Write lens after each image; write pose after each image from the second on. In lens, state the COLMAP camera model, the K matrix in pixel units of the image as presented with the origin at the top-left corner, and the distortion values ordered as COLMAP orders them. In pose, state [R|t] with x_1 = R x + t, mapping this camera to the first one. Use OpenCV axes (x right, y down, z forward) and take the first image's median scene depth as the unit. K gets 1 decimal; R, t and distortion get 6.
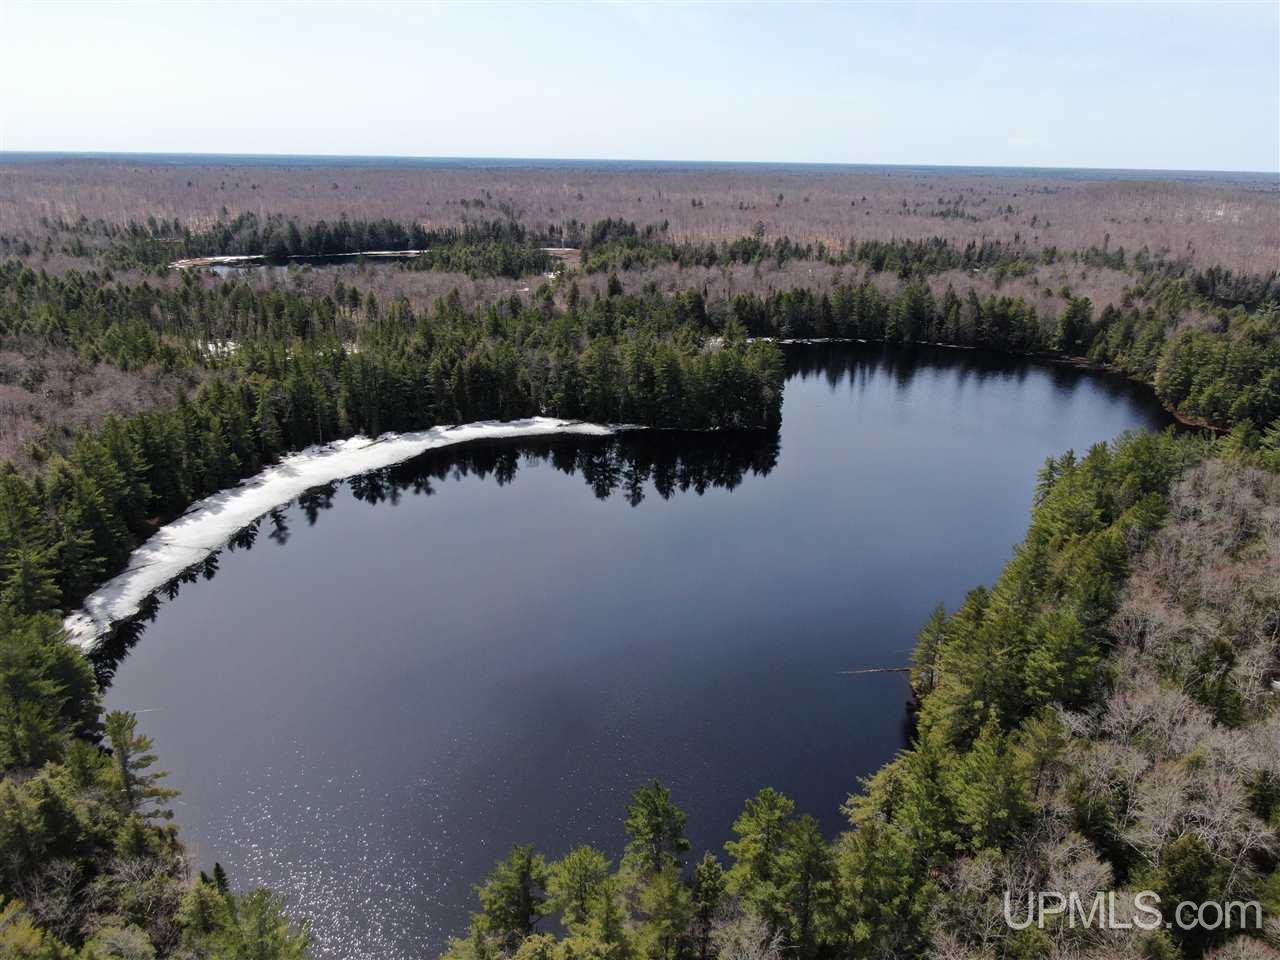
lens RADIAL K [[919.4, 0, 635.8], [0, 919.4, 470.7], [0, 0, 1]] dist [-0.022131, 0.004921]
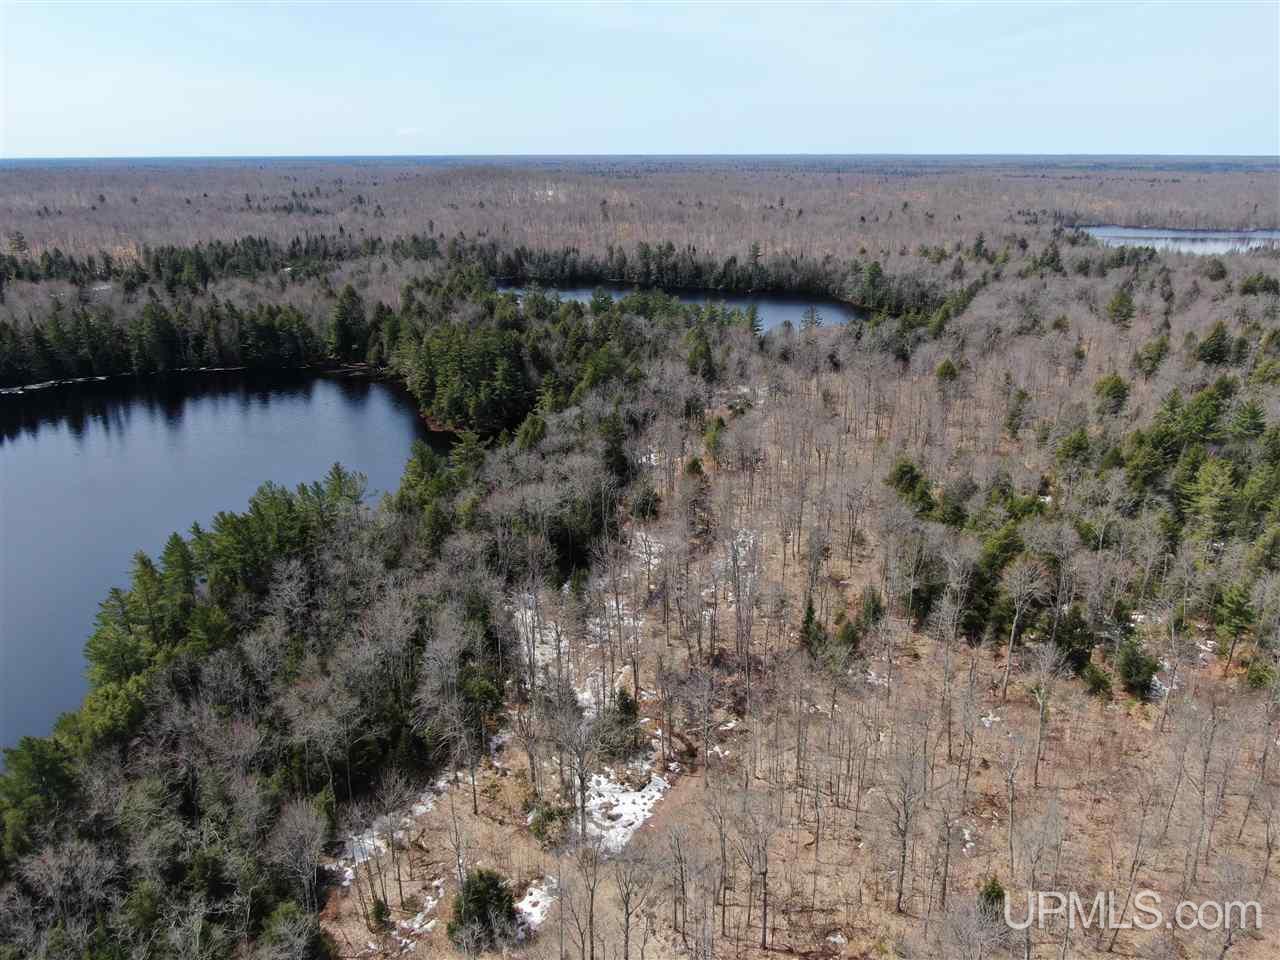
lens RADIAL K [[919.4, 0, 639.7], [0, 919.4, 481.0], [0, 0, 1]] dist [-0.022131, 0.004921]
pose [[0.820932, -0.205660, 0.532704, 0.190058], [0.195186, 0.977763, 0.076690, -0.023025], [-0.536631, 0.041019, 0.842819, 0.076993]]
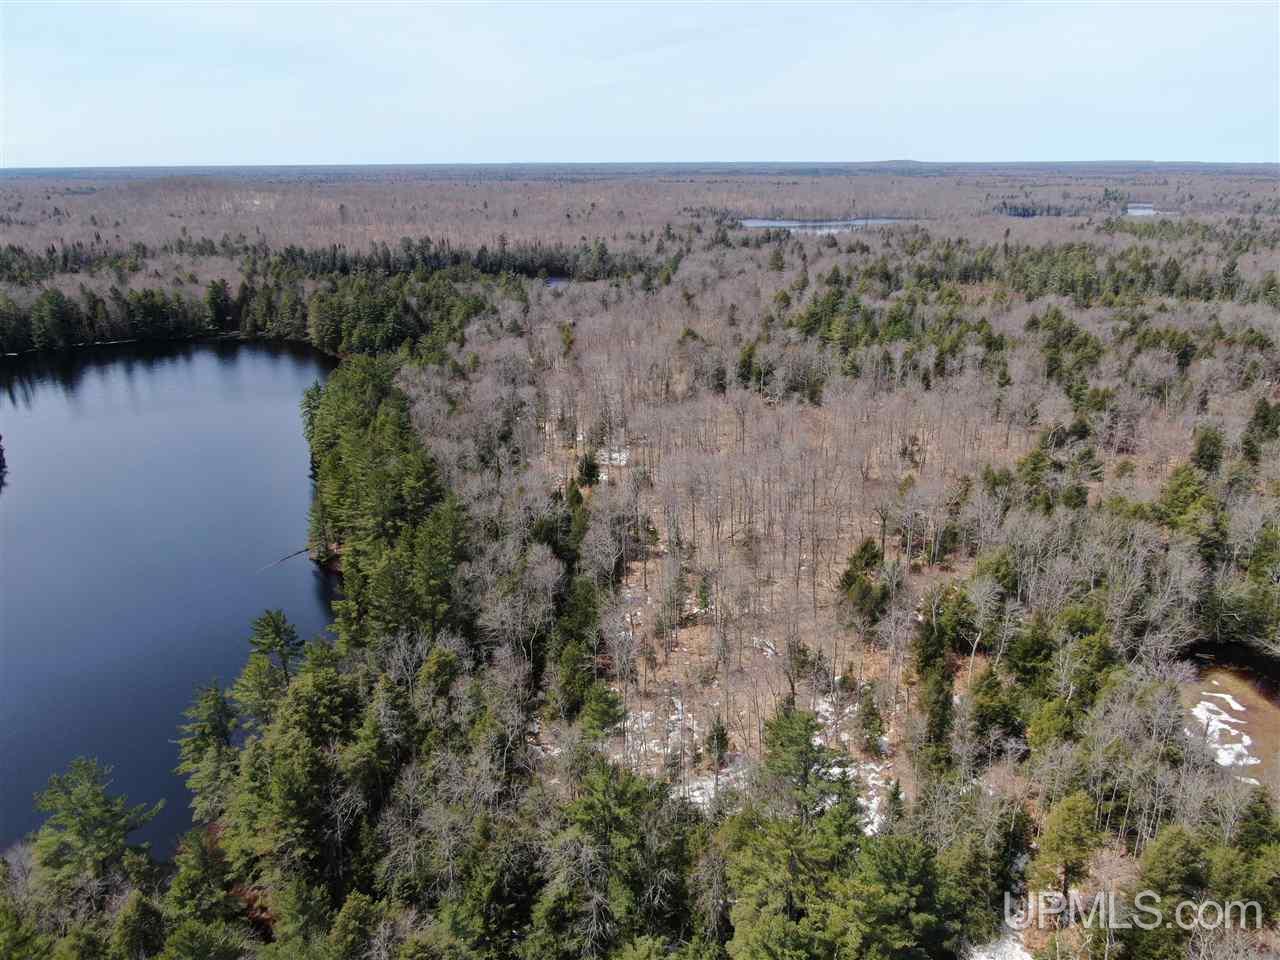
lens RADIAL K [[919.4, 0, 641.0], [0, 919.4, 488.1], [0, 0, 1]] dist [-0.022131, 0.004921]
pose [[0.572872, -0.289200, 0.766929, -0.142532], [0.274111, 0.949408, 0.153258, 0.023260], [-0.772451, 0.122427, 0.623162, -0.068870]]
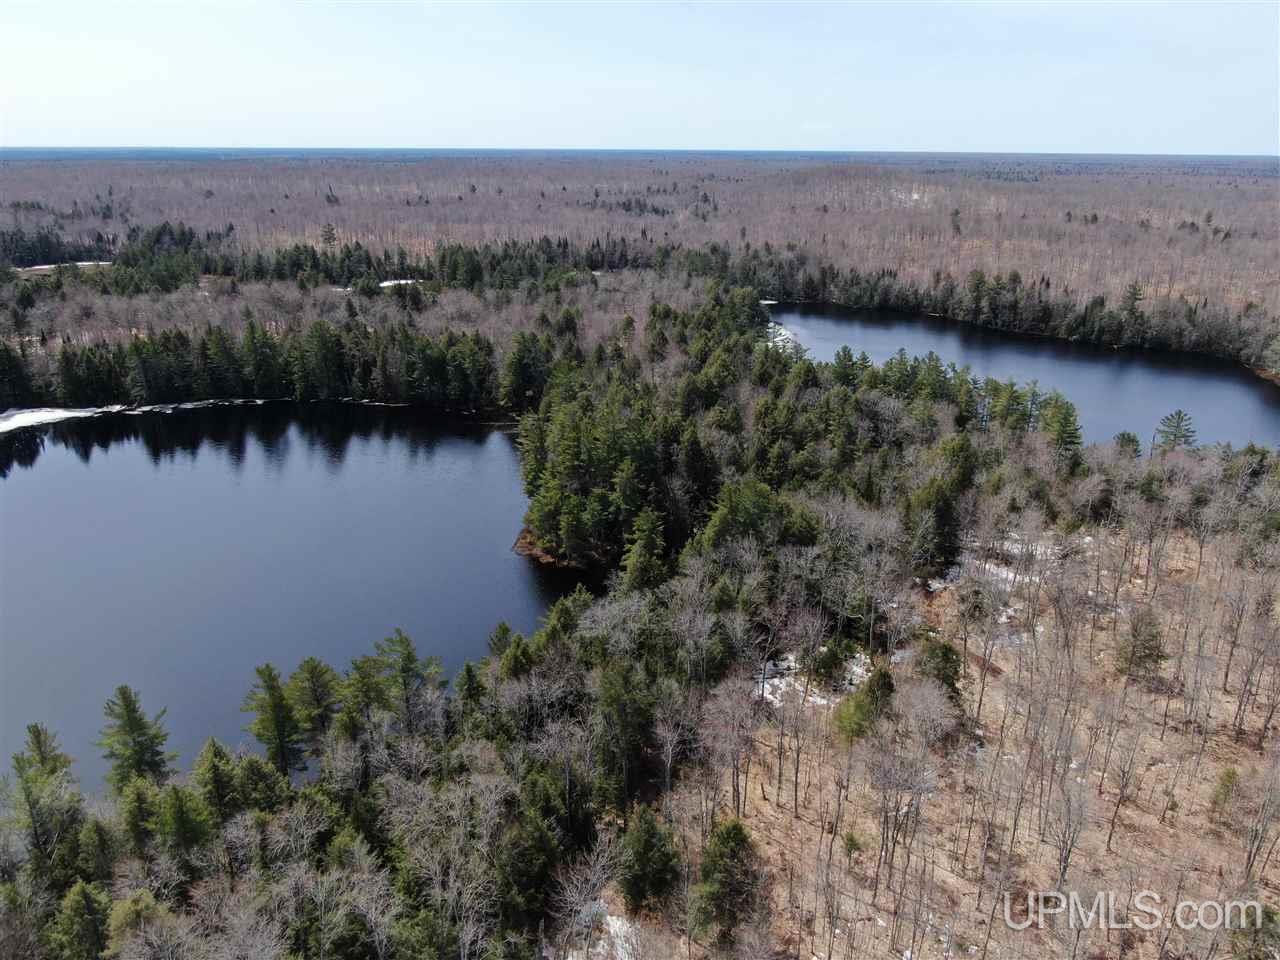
lens RADIAL K [[919.4, 0, 639.5], [0, 919.4, 476.3], [0, 0, 1]] dist [-0.022131, 0.004921]
pose [[0.980587, -0.073147, 0.181928, 0.404903], [0.069741, 0.997250, 0.025059, -0.081423], [-0.183261, -0.011885, 0.982992, 0.242399]]
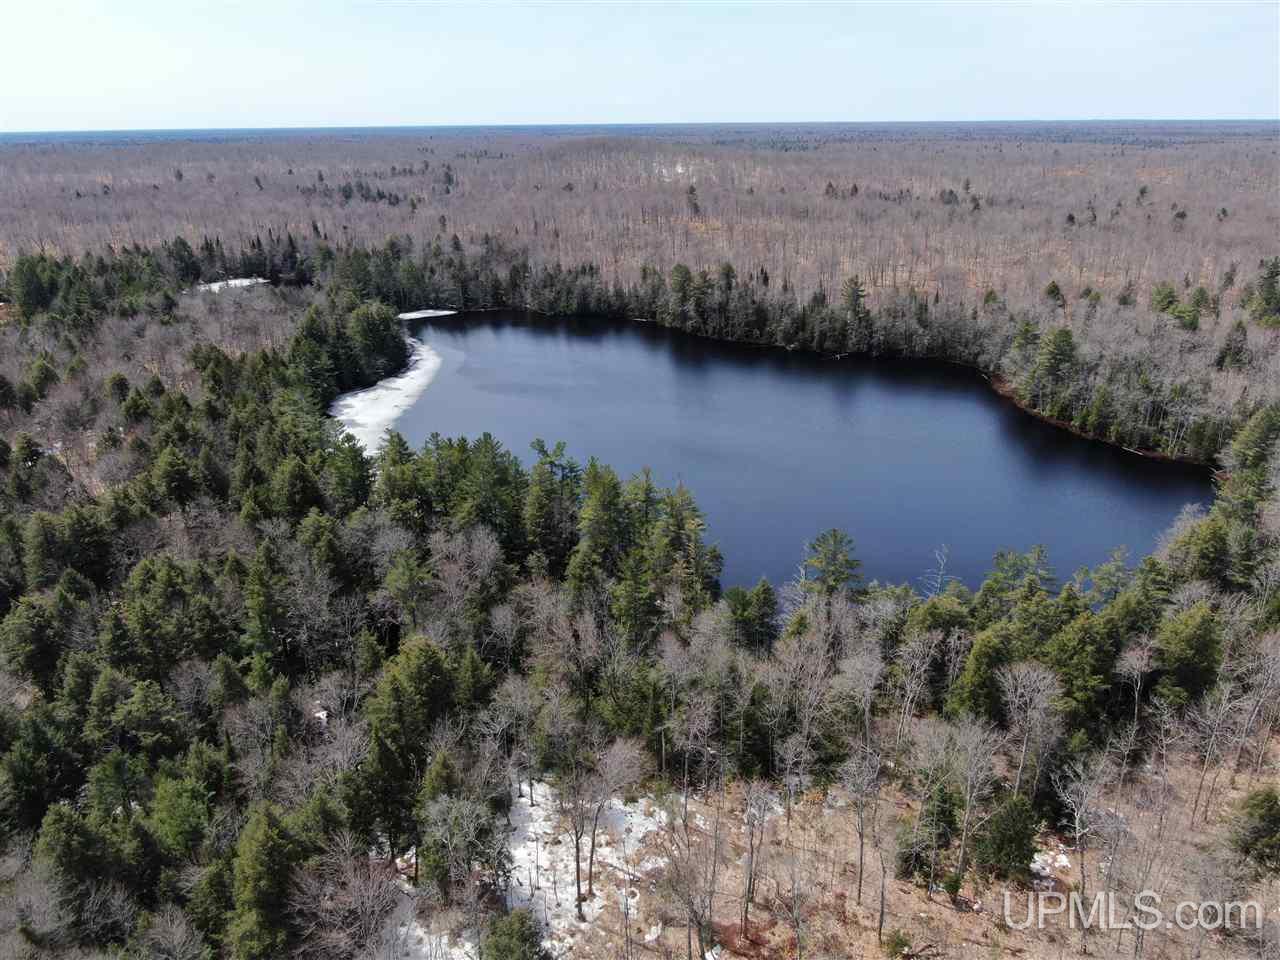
lens RADIAL K [[919.4, 0, 644.1], [0, 919.4, 474.5], [0, 0, 1]] dist [-0.022131, 0.004921]
pose [[0.922597, -0.157847, 0.351994, 0.633866], [0.143330, 0.987397, 0.067109, -0.134657], [-0.358151, -0.011463, 0.933593, 0.422970]]
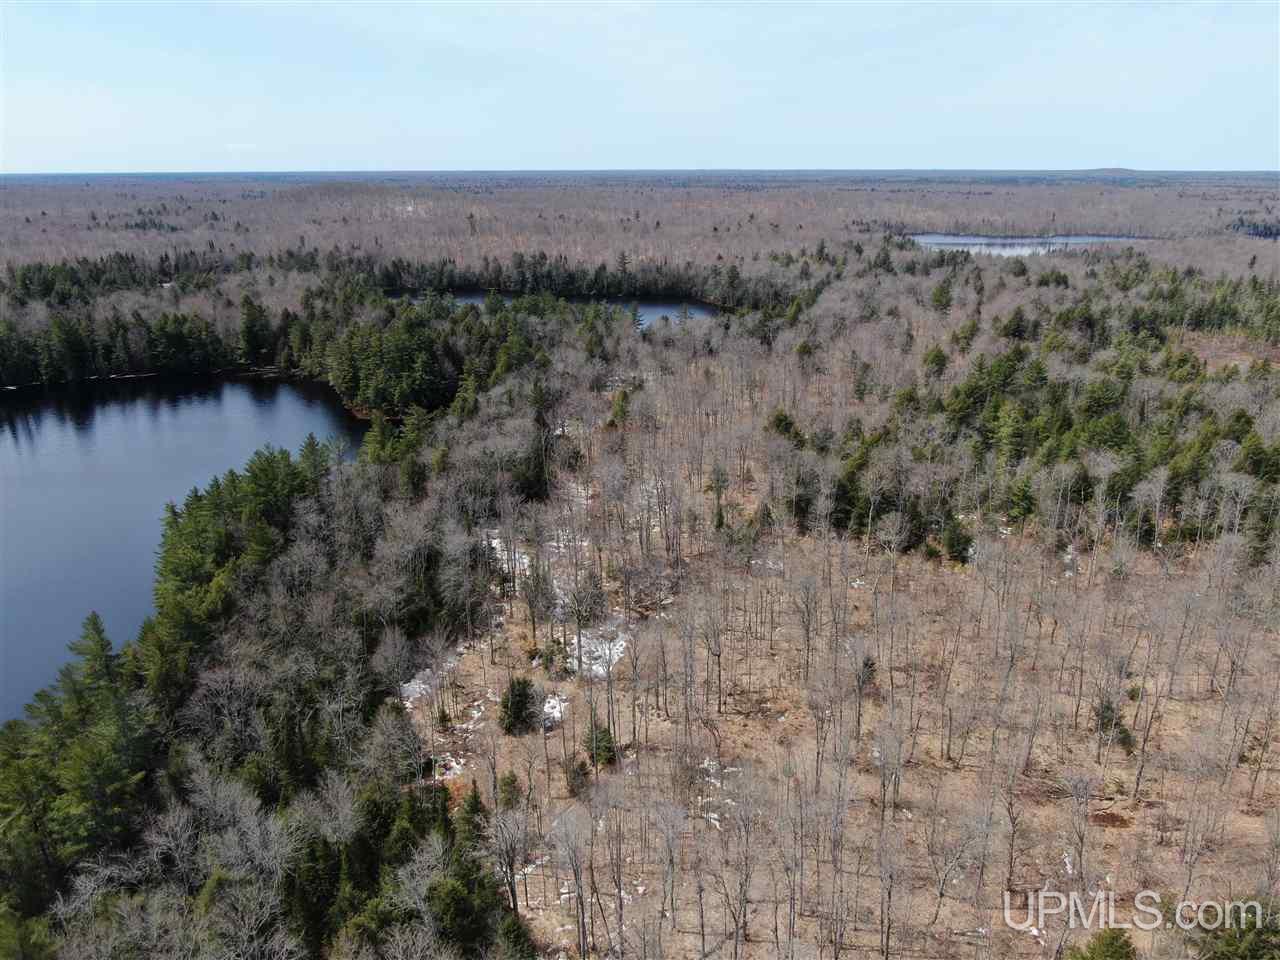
lens RADIAL K [[919.4, 0, 640.3], [0, 919.4, 483.5], [0, 0, 1]] dist [-0.022131, 0.004921]
pose [[0.719500, -0.238546, 0.652239, 0.099392], [0.233404, 0.967589, 0.096407, -0.005439], [-0.654097, 0.082870, 0.751858, 0.021851]]
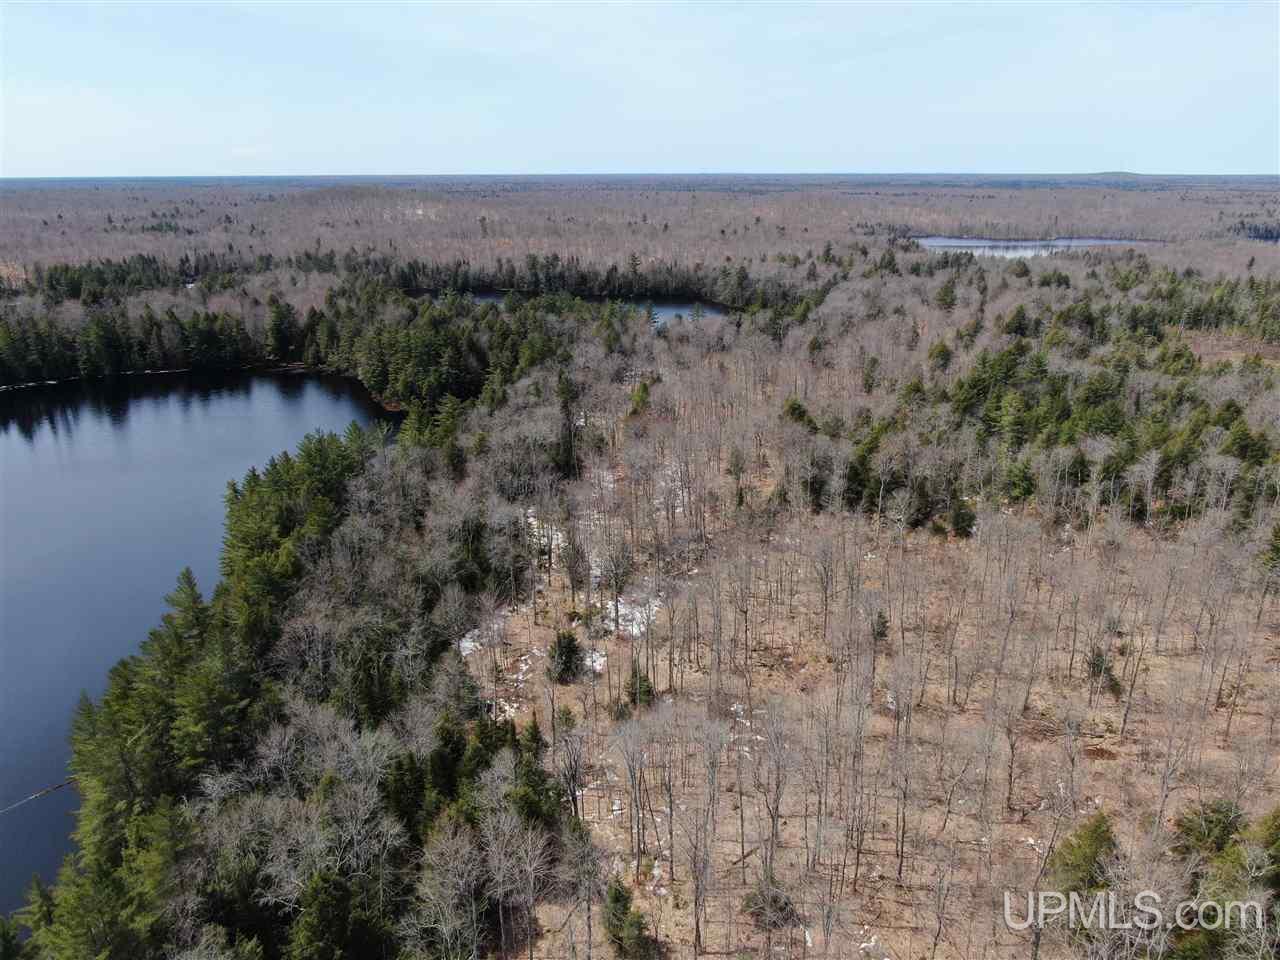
lens RADIAL K [[919.4, 0, 640.3], [0, 919.4, 483.9], [0, 0, 1]] dist [-0.022131, 0.004921]
pose [[0.722002, -0.235779, 0.650478, 0.067347], [0.232937, 0.968096, 0.092358, -0.000080], [-0.651501, 0.084838, 0.753889, 0.006276]]
